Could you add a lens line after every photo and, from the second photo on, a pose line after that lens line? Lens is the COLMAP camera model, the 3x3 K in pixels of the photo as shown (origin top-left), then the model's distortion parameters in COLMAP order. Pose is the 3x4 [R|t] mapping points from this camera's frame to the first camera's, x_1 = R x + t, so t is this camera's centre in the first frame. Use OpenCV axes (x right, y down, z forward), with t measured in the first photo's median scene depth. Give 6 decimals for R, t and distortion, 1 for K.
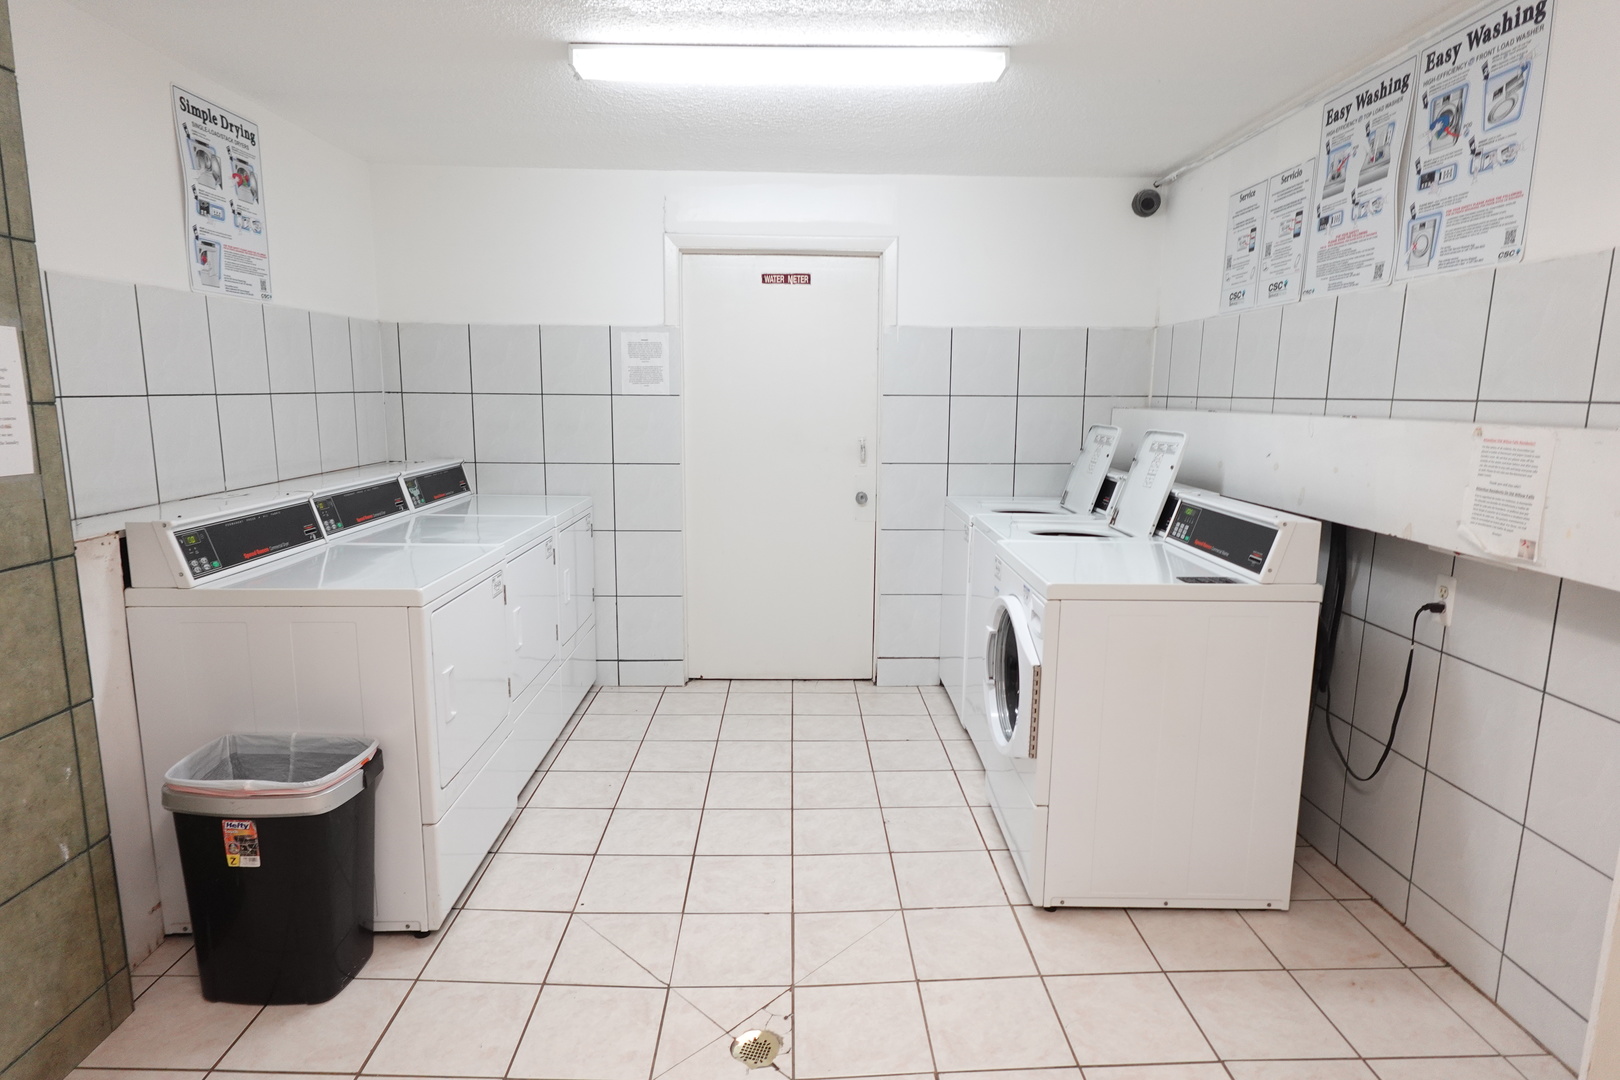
lens RADIAL K [[915.6, 0, 811.5], [0, 915.6, 541.7], [0, 0, 1]] dist [-0.007103, 0.002656]
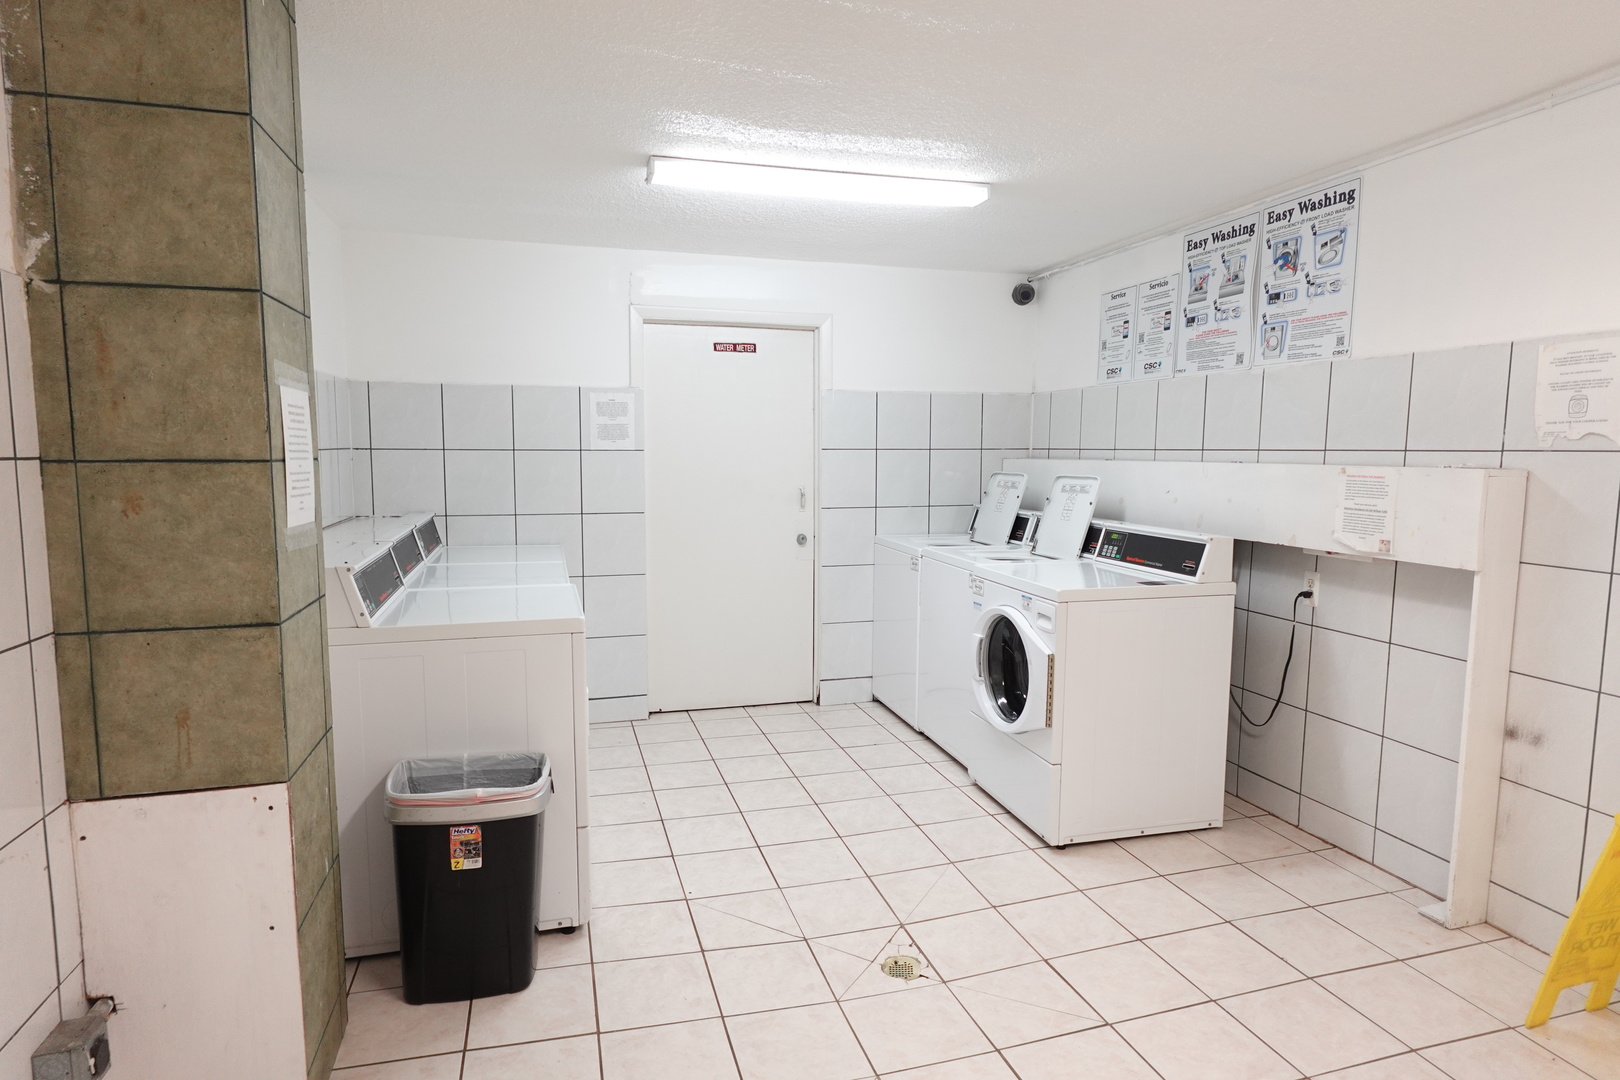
lens RADIAL K [[915.6, 0, 811.1], [0, 915.6, 542.0], [0, 0, 1]] dist [-0.007103, 0.002656]
pose [[0.966333, -0.030760, 0.255451, -0.341973], [0.045687, 0.997565, -0.052704, 0.024299], [-0.253207, 0.062601, 0.965384, -0.149636]]
